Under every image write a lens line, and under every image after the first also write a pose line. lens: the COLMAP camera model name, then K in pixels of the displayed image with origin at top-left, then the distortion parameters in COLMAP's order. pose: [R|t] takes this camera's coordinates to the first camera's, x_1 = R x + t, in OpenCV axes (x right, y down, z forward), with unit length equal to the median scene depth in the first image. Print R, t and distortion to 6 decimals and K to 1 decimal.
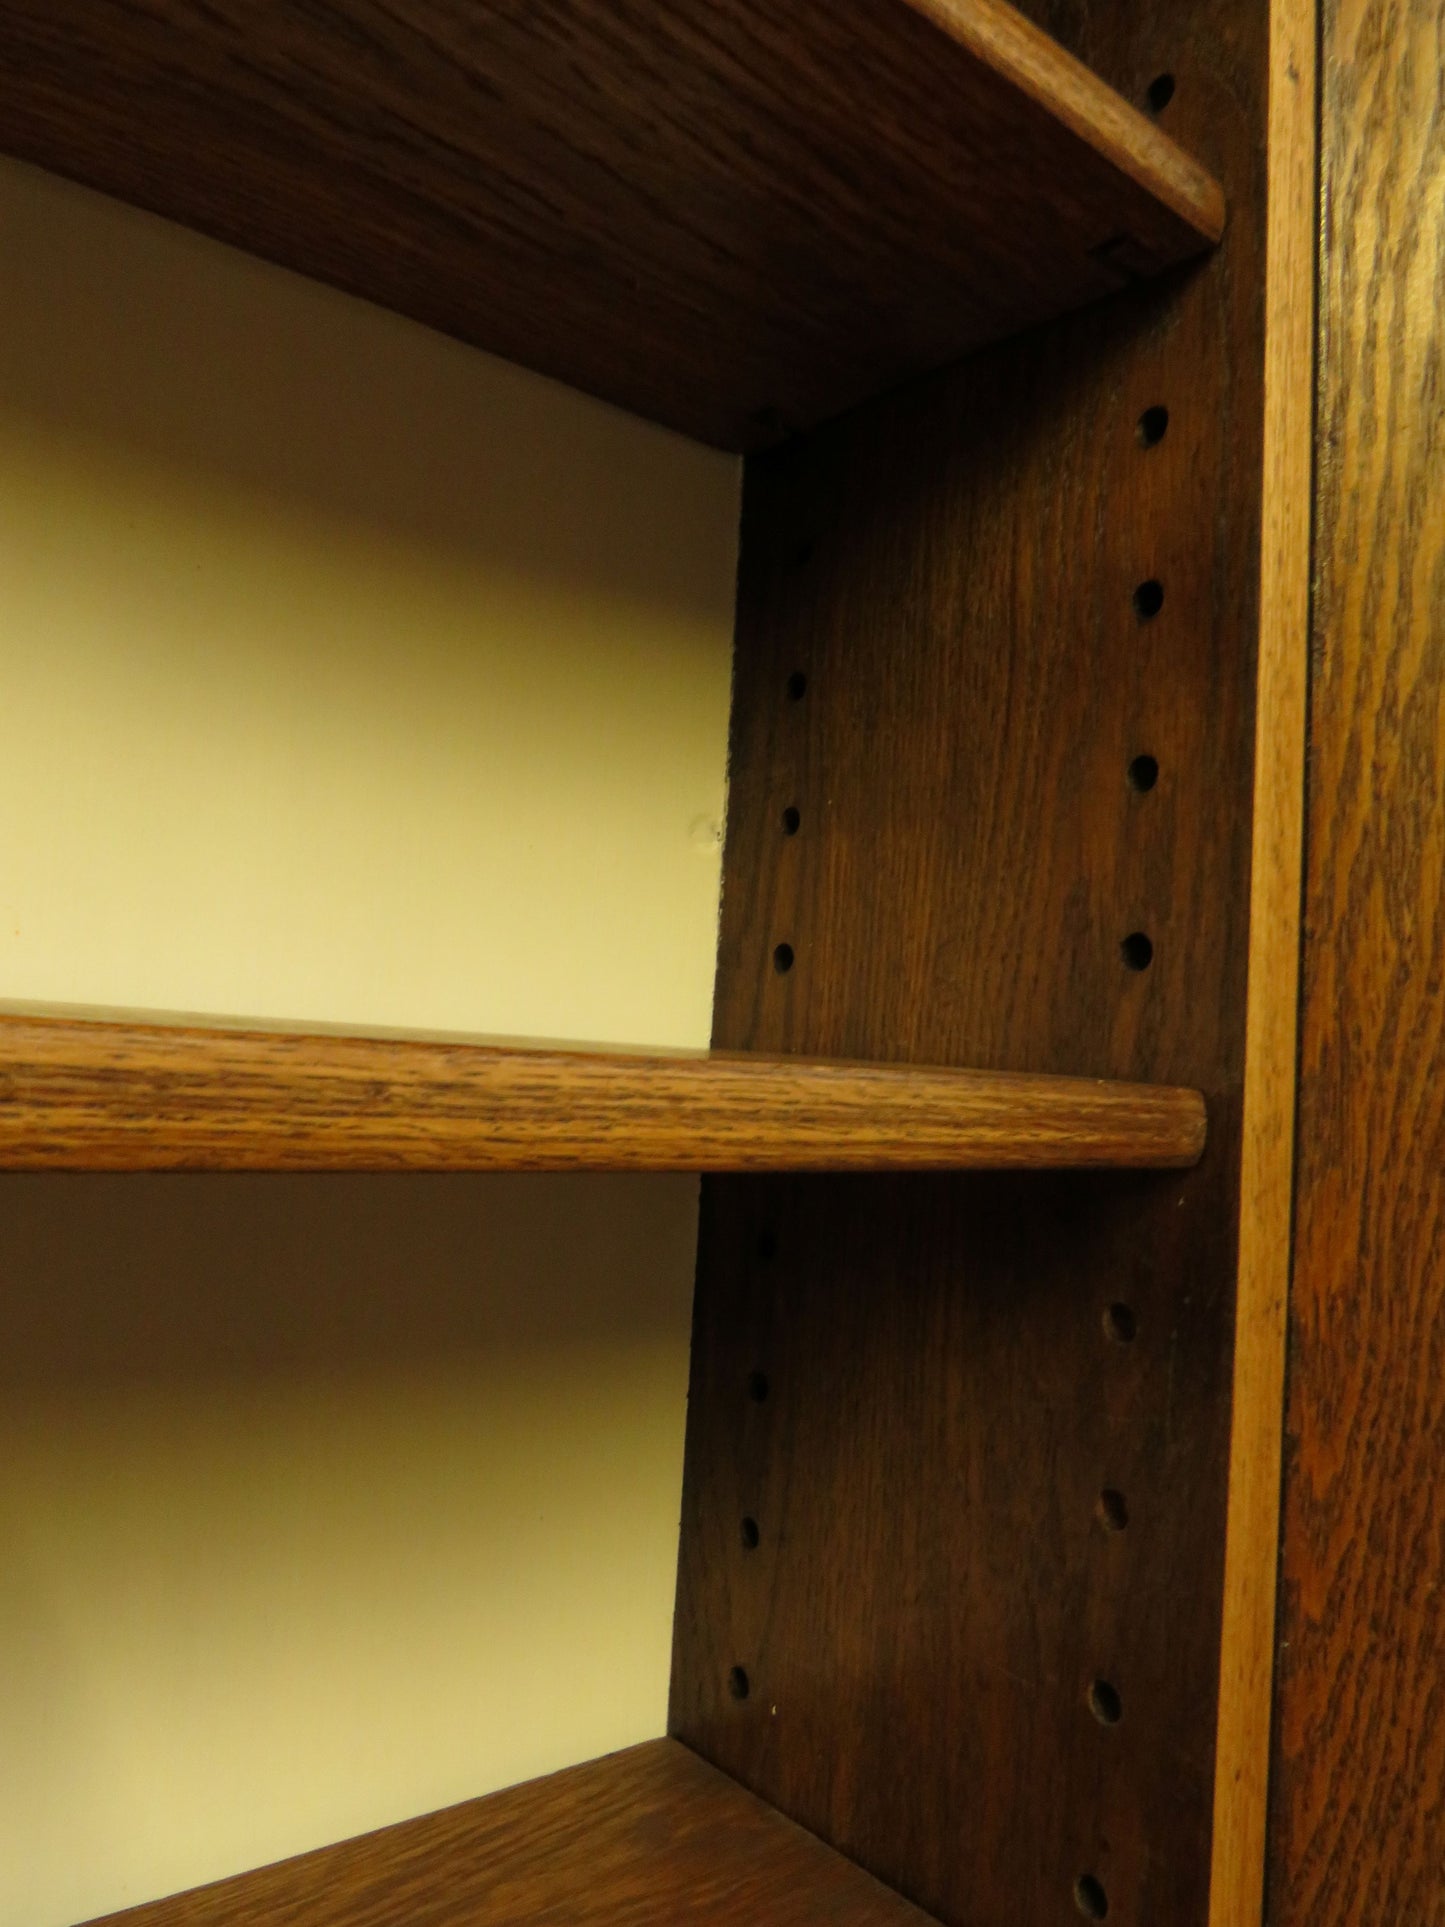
lens RADIAL K [[1387.9, 0, 643.6], [0, 1387.9, 923.2], [0, 0, 1]] dist [-0.016378, -0.001997]
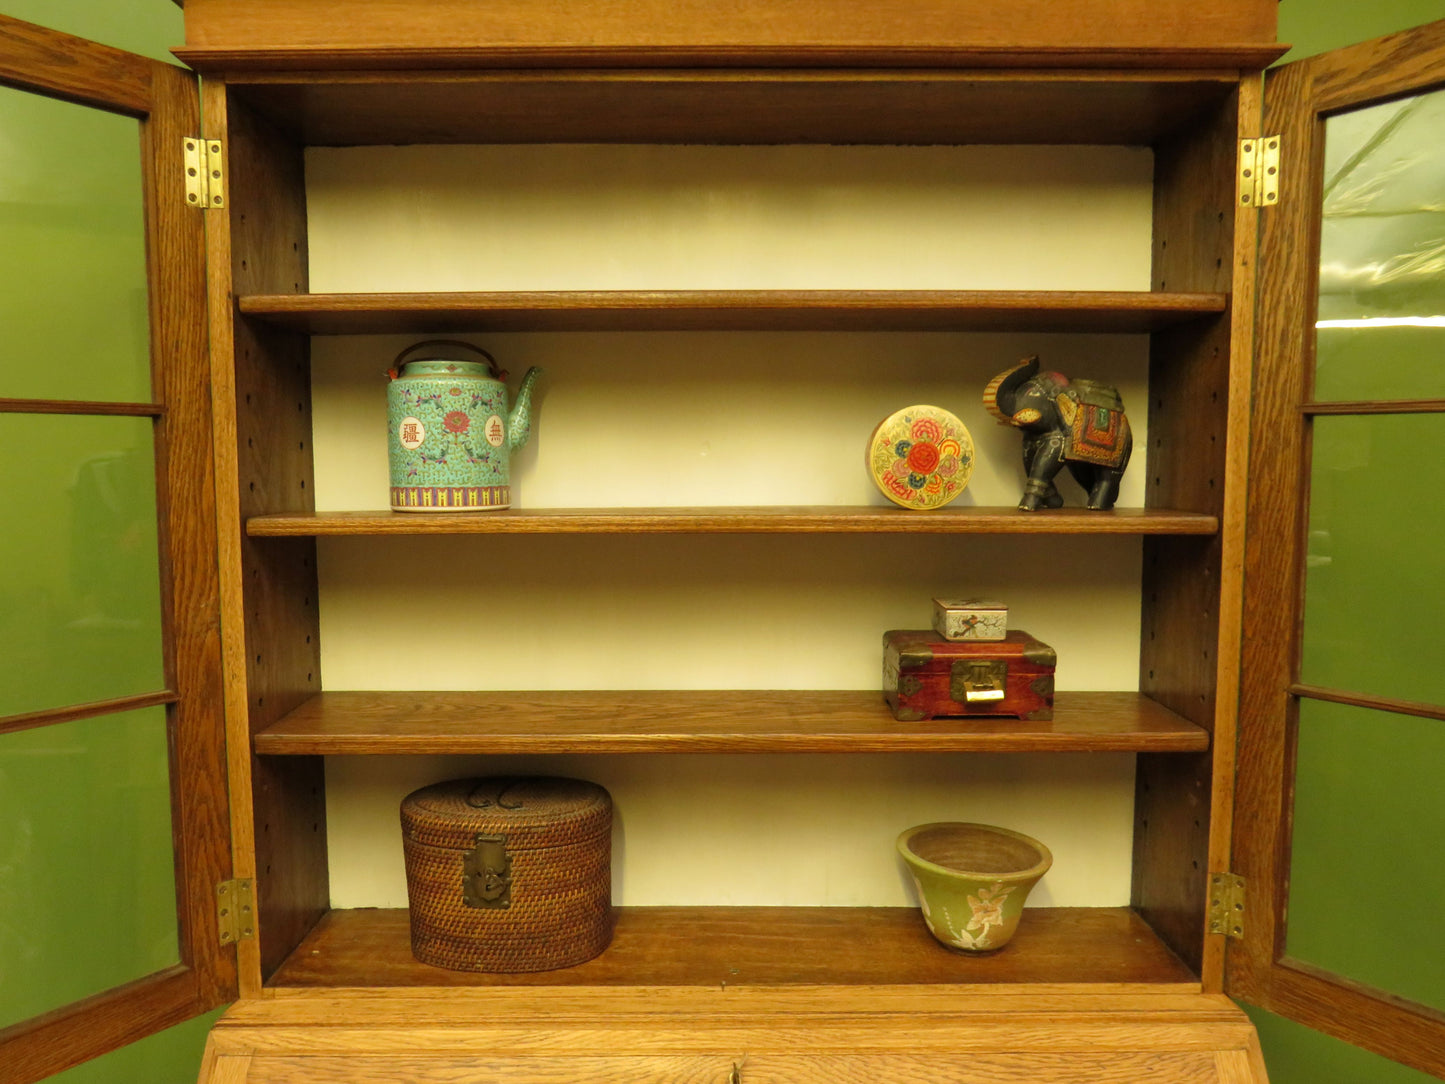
lens RADIAL K [[985.2, 0, 725.1], [0, 985.2, 533.3], [0, 0, 1]] dist [-0.050297, 0.021803]
pose [[0.801017, -0.011411, -0.598533, 0.965169], [0.092299, 0.990217, 0.104646, -0.283064], [0.591484, -0.139067, 0.794234, -2.284308]]
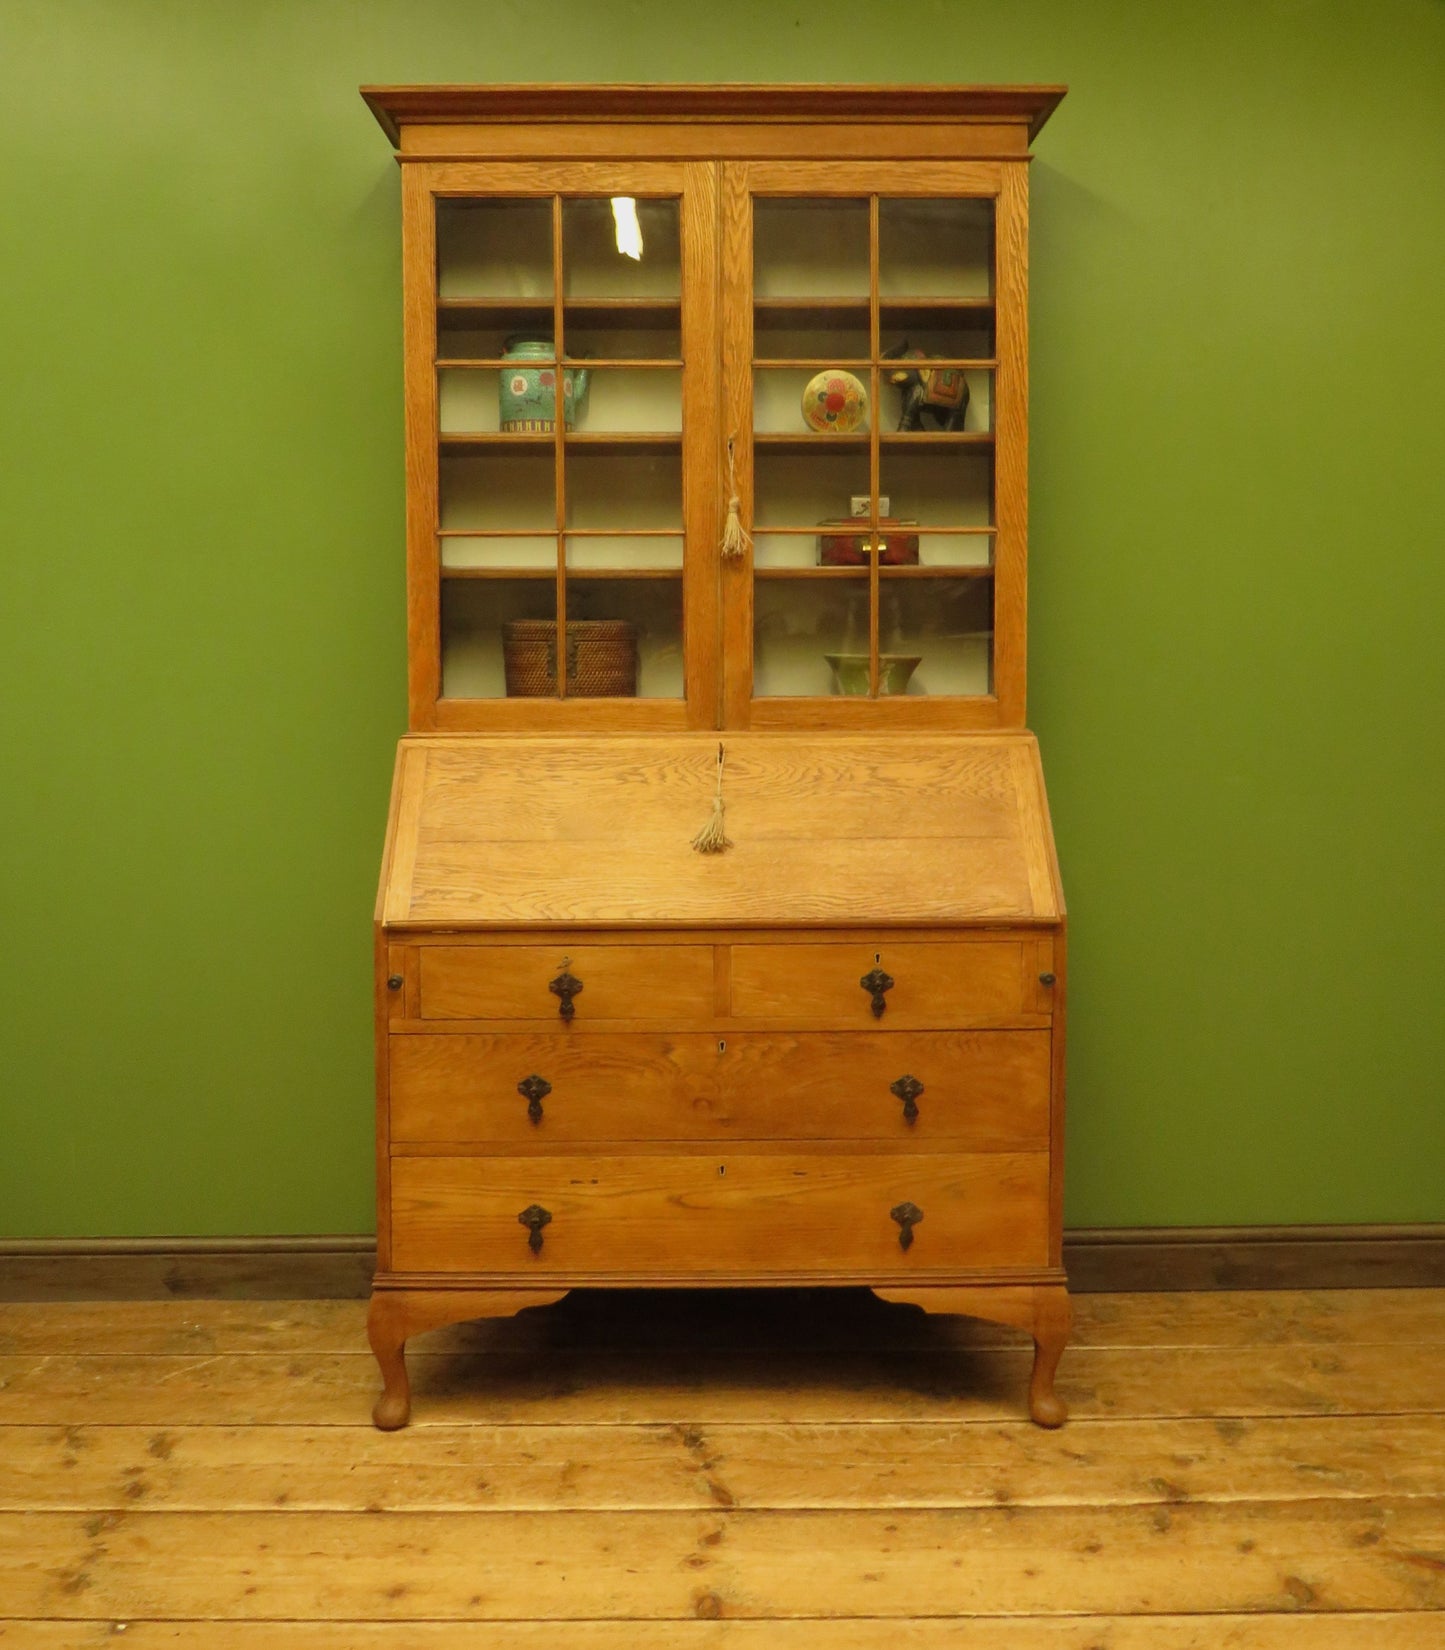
lens RADIAL K [[1351.1, 0, 740.7], [0, 1351.1, 696.5], [0, 0, 1]] dist [-0.048210, 0.010377]
pose [[0.814484, -0.031475, -0.579332, 3.196391], [0.096312, 0.992008, 0.081510, 0.766195], [0.572136, -0.122185, 0.811006, -5.510146]]
